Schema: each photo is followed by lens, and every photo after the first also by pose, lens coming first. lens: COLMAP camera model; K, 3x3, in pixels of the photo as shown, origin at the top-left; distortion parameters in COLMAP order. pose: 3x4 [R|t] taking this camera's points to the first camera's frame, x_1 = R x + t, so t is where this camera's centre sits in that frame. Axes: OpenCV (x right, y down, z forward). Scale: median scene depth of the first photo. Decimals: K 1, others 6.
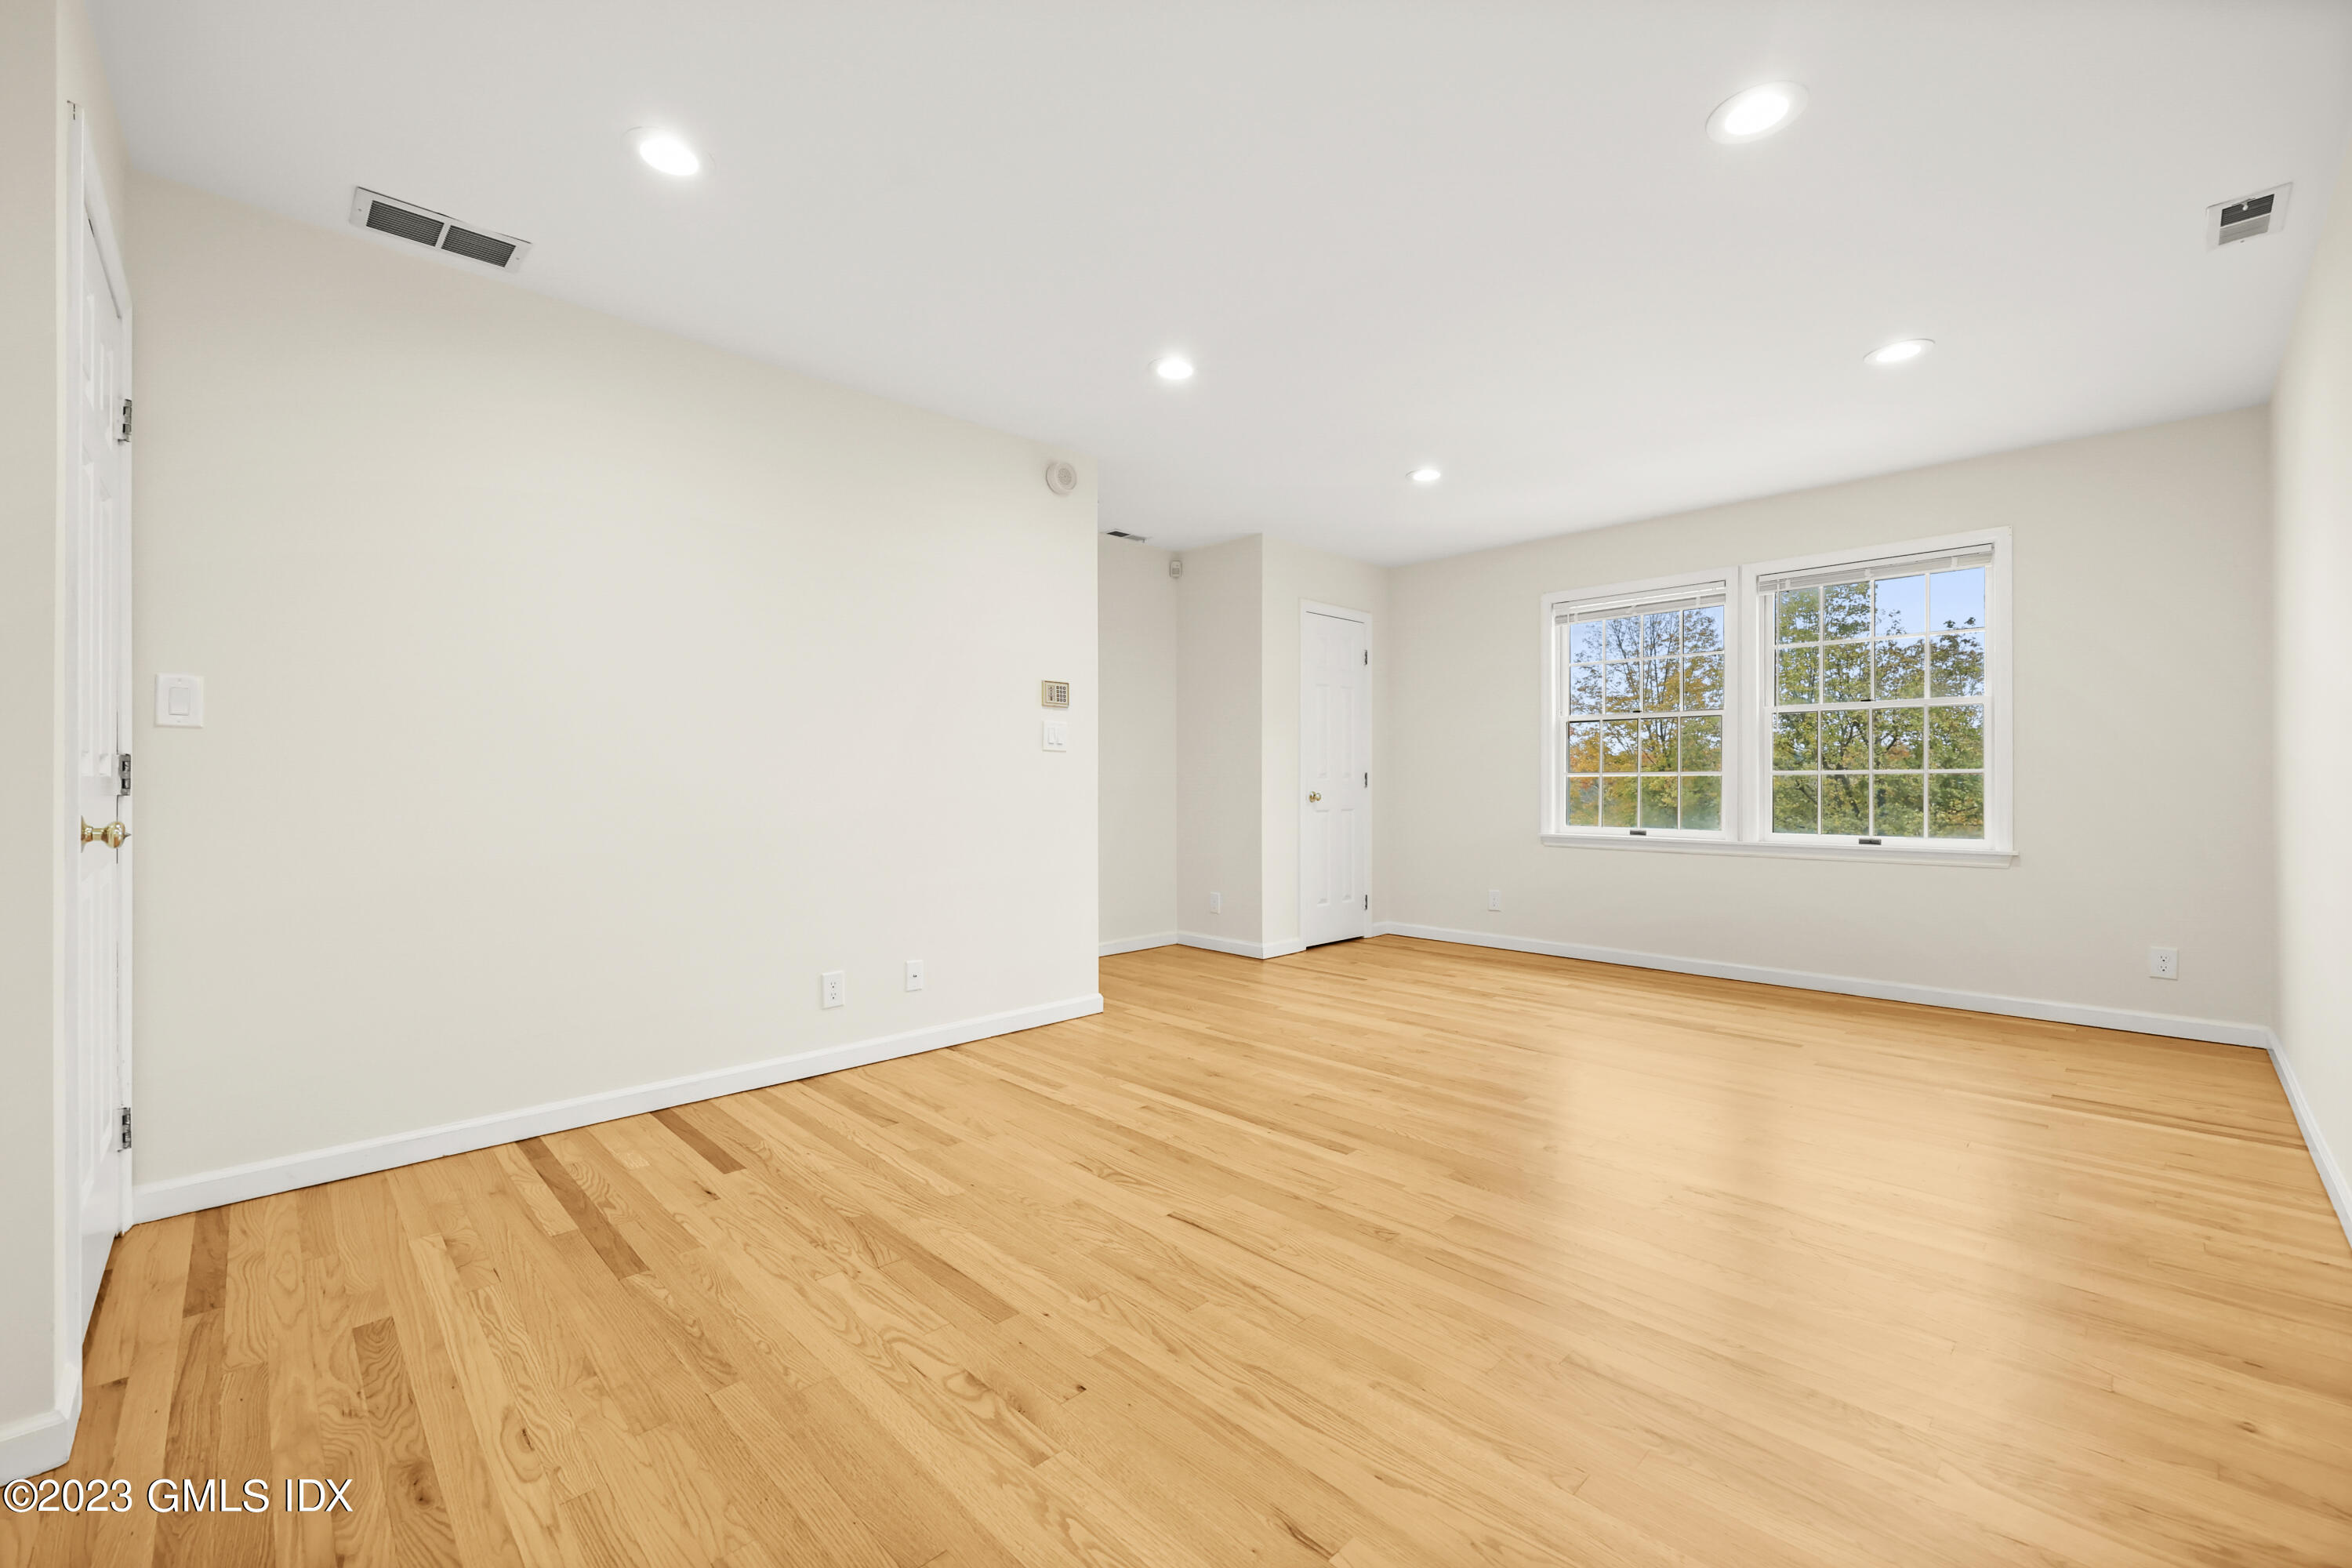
lens RADIAL K [[960.9, 0, 1181.9], [0, 960.9, 794.8], [0, 0, 1]] dist [-0.001238, -0.000278]
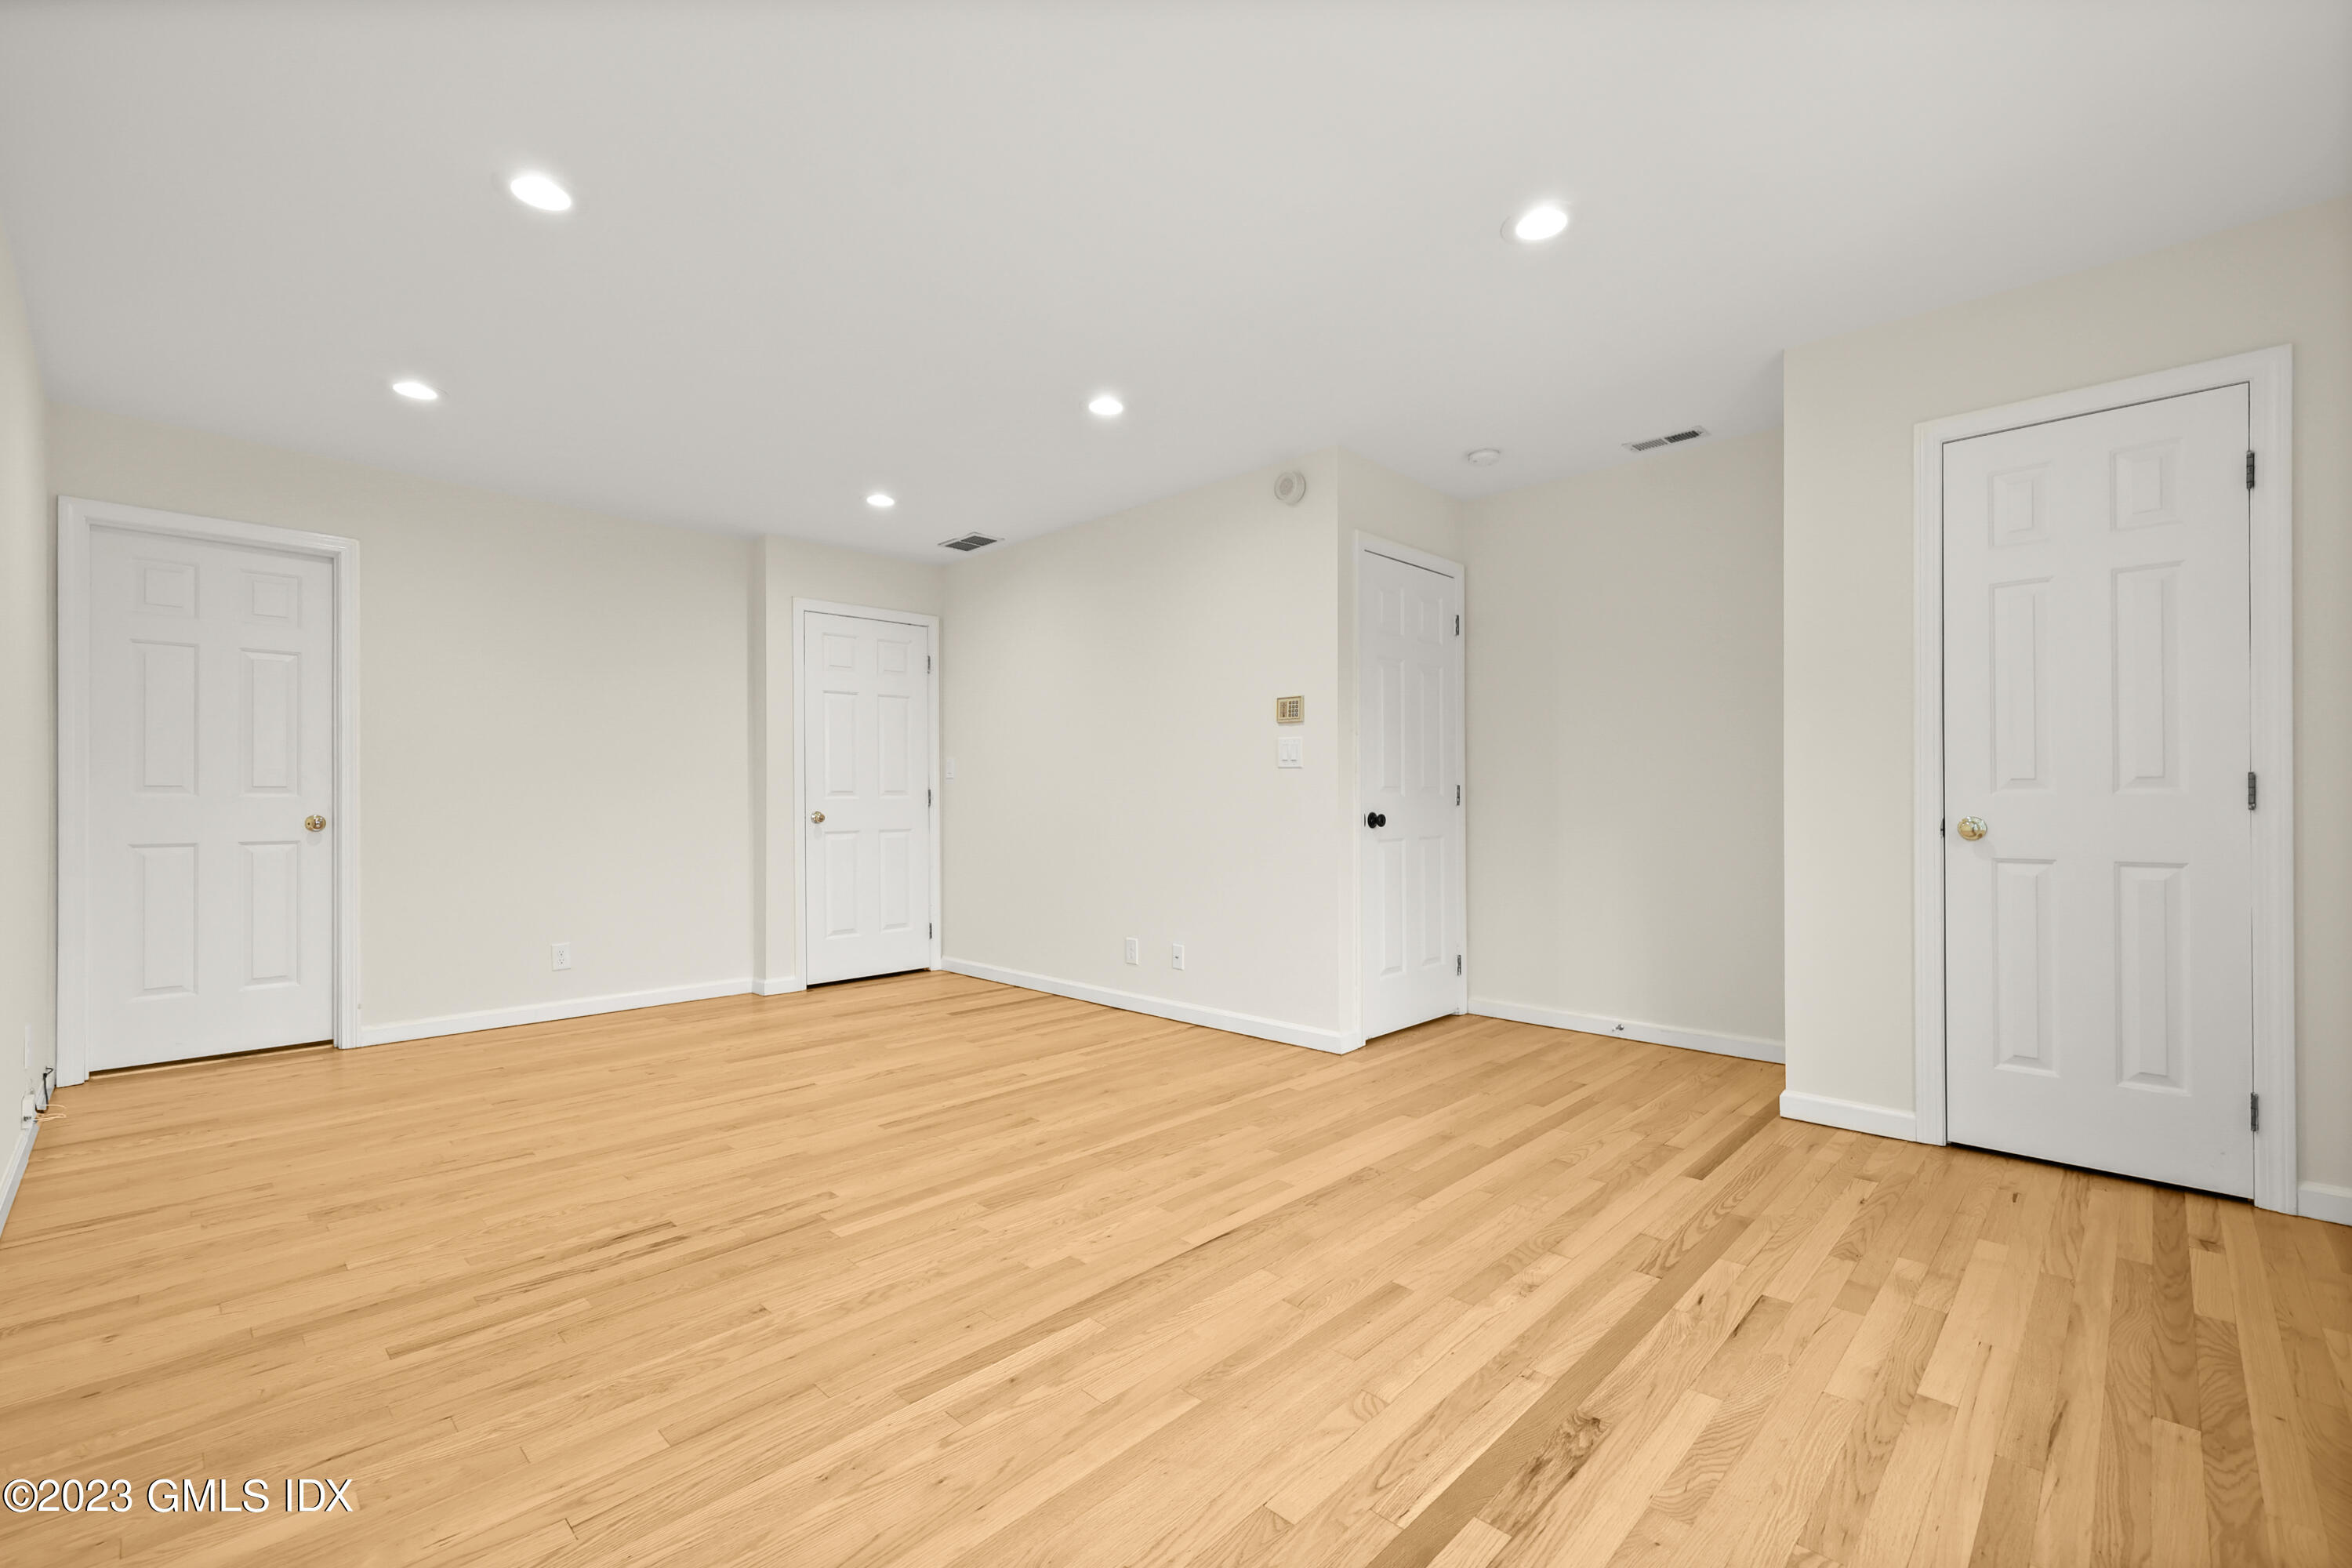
lens RADIAL K [[1012.6, 0, 1173.6], [0, 1012.6, 791.8], [0, 0, 1]] dist [0.001989, 0.000359]
pose [[0.013660, -0.006108, -0.999888, 1.031427], [-0.009797, 0.999933, -0.006243, -0.014208], [0.999859, 0.009881, 0.013599, 0.992122]]
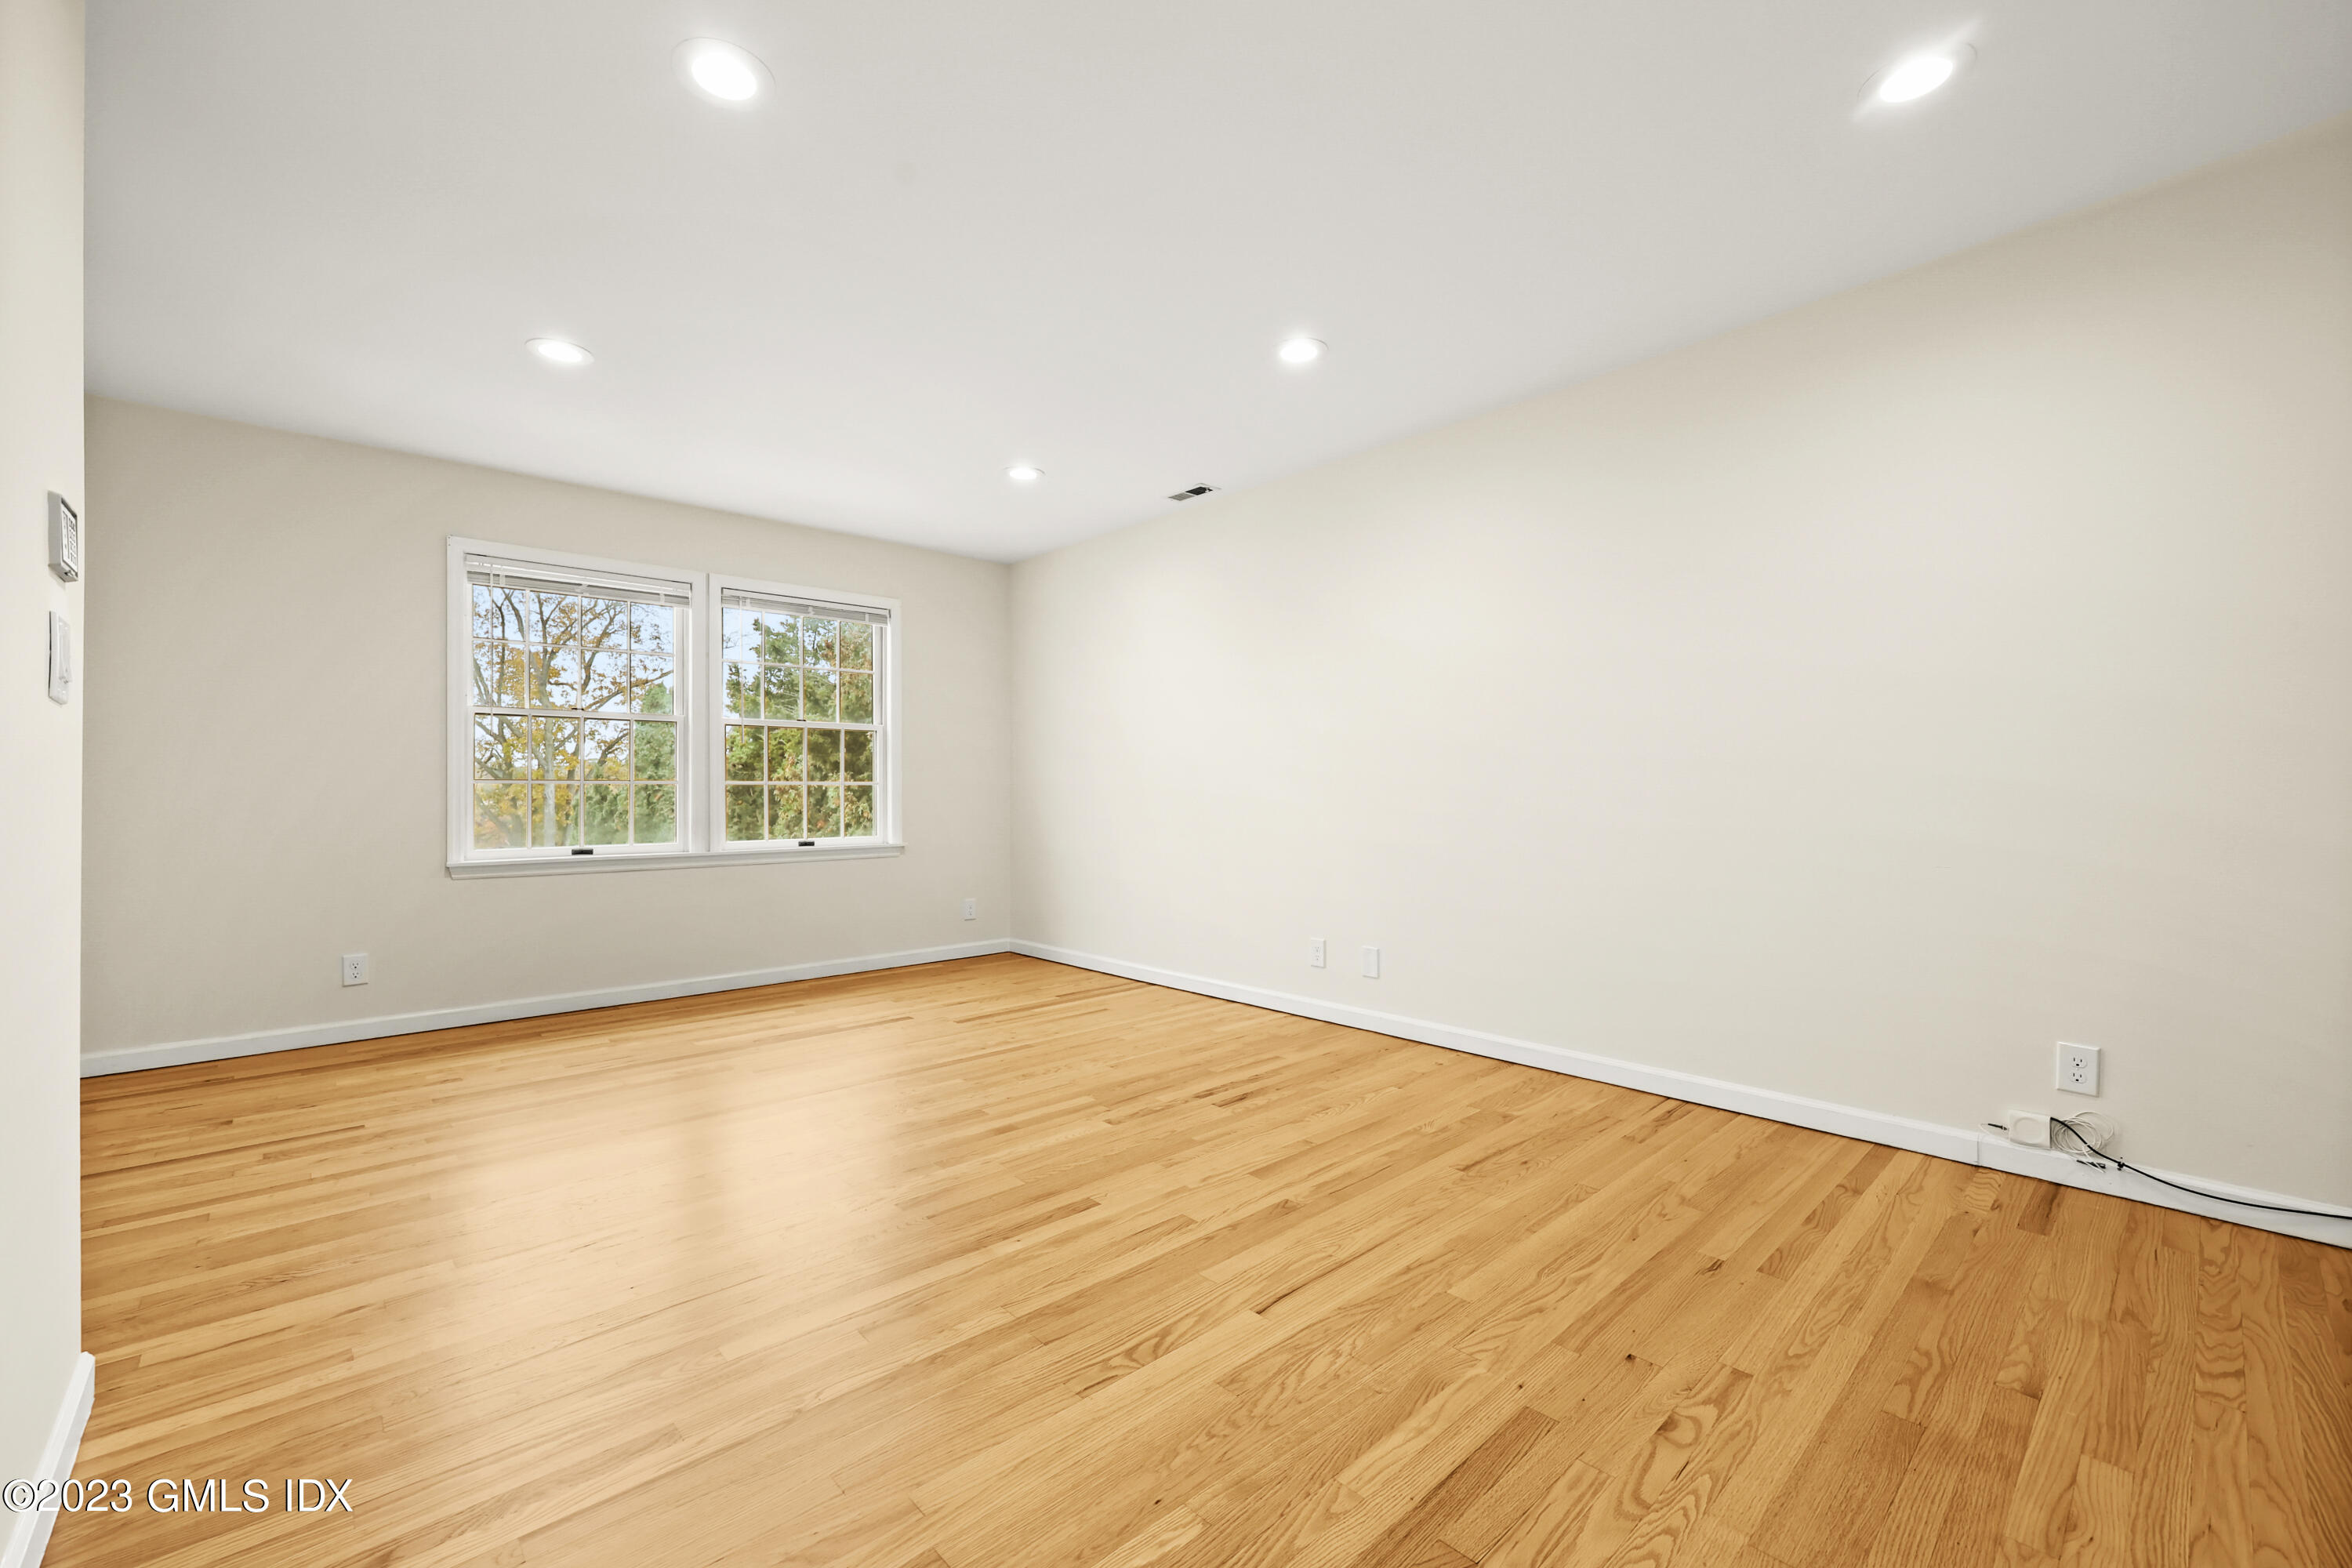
lens RADIAL K [[961.2, 0, 1186.6], [0, 961.2, 782.5], [0, 0, 1]] dist [0.000530, 0.000521]
pose [[0.026893, 0.008456, 0.999603, -0.540984], [0.017002, 0.999816, -0.008915, -0.007108], [-0.999494, 0.017235, 0.026744, 0.662088]]
